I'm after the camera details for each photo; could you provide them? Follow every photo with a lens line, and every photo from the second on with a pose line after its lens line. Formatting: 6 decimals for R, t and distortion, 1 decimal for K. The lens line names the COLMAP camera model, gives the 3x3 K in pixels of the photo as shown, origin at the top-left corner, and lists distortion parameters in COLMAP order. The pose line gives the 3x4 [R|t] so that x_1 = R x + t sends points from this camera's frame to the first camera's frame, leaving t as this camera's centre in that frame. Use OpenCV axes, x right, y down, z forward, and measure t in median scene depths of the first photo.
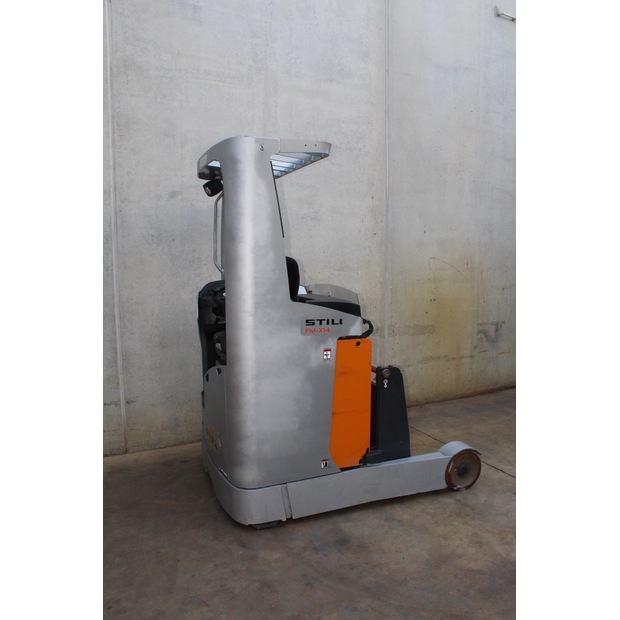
lens RADIAL K [[506.3, 0, 305.6], [0, 506.3, 316.6], [0, 0, 1]] dist [-0.156677, 0.122169]
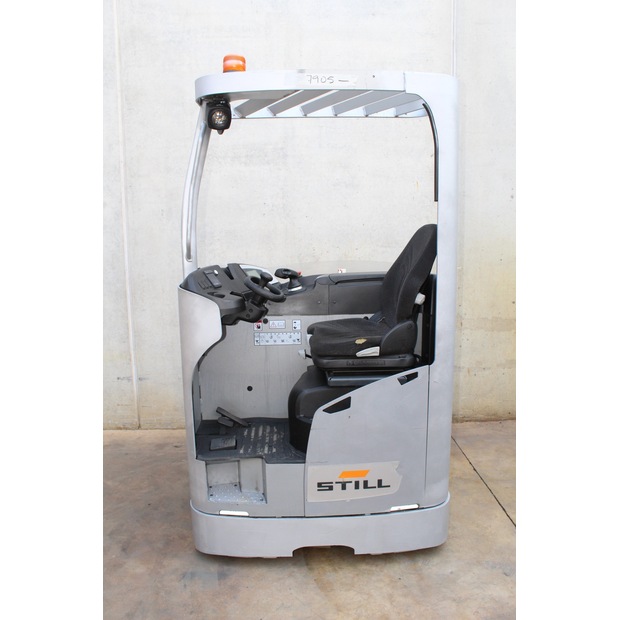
lens RADIAL K [[511.3, 0, 308.6], [0, 511.3, 318.2], [0, 0, 1]] dist [-0.153553, 0.123322]
pose [[0.904967, 0.055121, -0.421895, 0.378143], [-0.038917, 0.998140, 0.046931, -0.010172], [0.423698, -0.026052, 0.905429, 0.233709]]
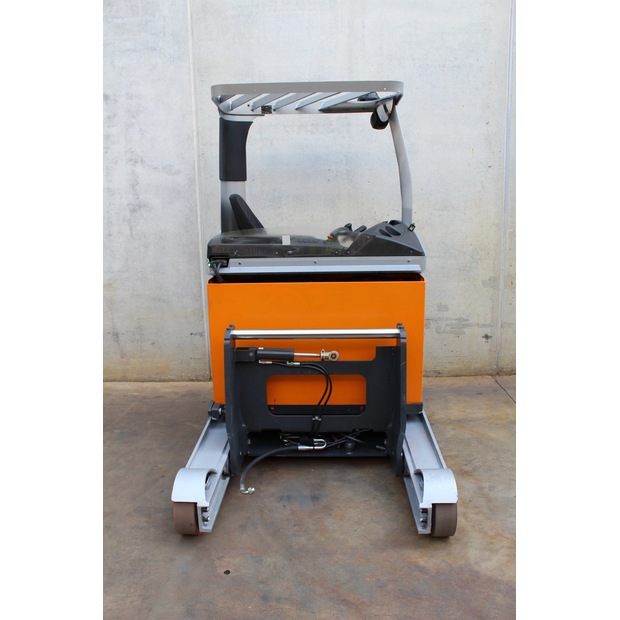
lens RADIAL K [[511.3, 0, 310.7], [0, 511.3, 317.0], [0, 0, 1]] dist [-0.153553, 0.123322]
pose [[0.885628, 0.082256, -0.457052, 0.342329], [-0.035210, 0.993249, 0.110528, 0.005956], [0.463059, -0.081794, 0.882545, 0.127941]]
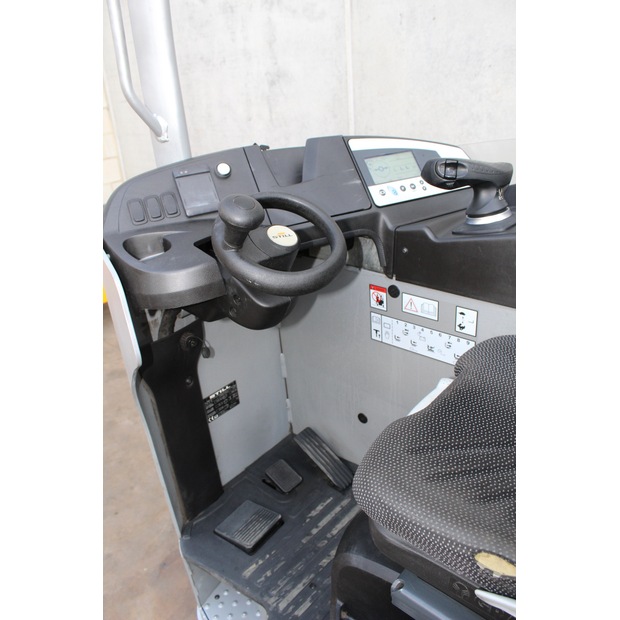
lens RADIAL K [[506.3, 0, 313.2], [0, 506.3, 322.2], [0, 0, 1]] dist [-0.156677, 0.122169]
pose [[0.370647, 0.390443, -0.842719, 0.254464], [-0.045458, 0.913884, 0.403421, -0.061633], [0.927661, -0.111218, 0.356478, 0.683243]]
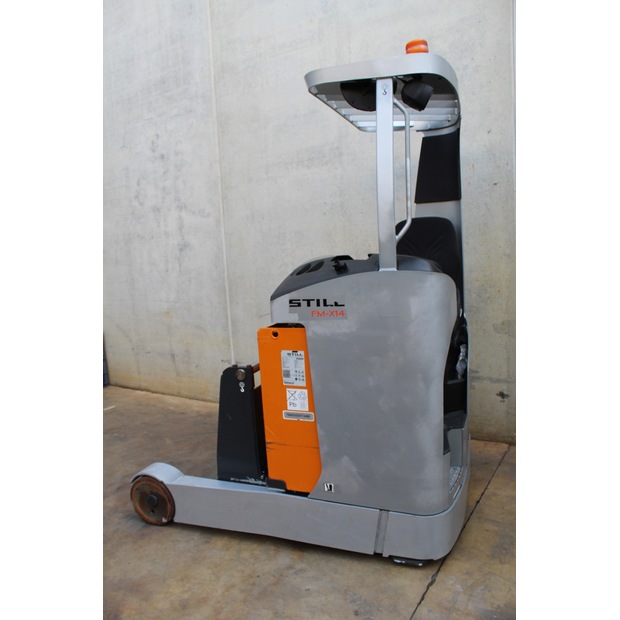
lens RADIAL K [[506.3, 0, 311.4], [0, 506.3, 315.0], [0, 0, 1]] dist [-0.156677, 0.122169]
pose [[0.519666, 0.085549, -0.850075, 0.739286], [-0.040407, 0.996322, 0.075565, -0.034370], [0.853413, -0.004920, 0.521212, 0.547204]]
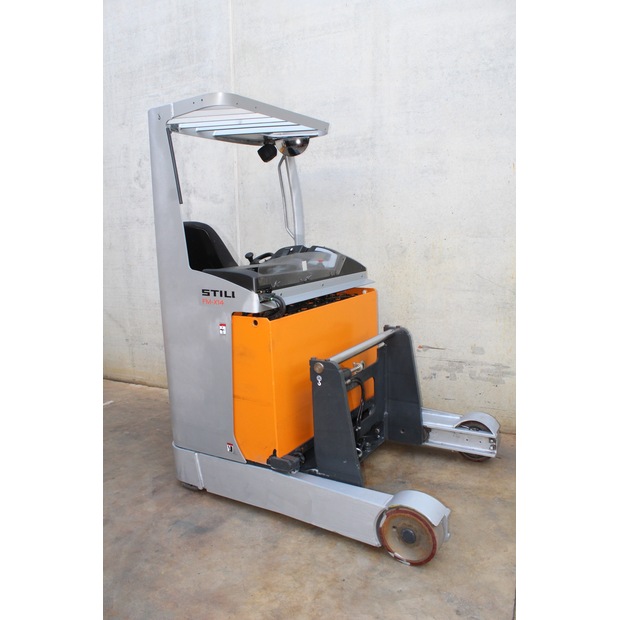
lens RADIAL K [[511.3, 0, 311.9], [0, 511.3, 313.4], [0, 0, 1]] dist [-0.153553, 0.123322]
pose [[0.608408, 0.110397, -0.785909, 0.634168], [-0.064845, 0.993882, 0.089411, -0.033991], [0.790971, -0.003436, 0.611844, 0.419272]]
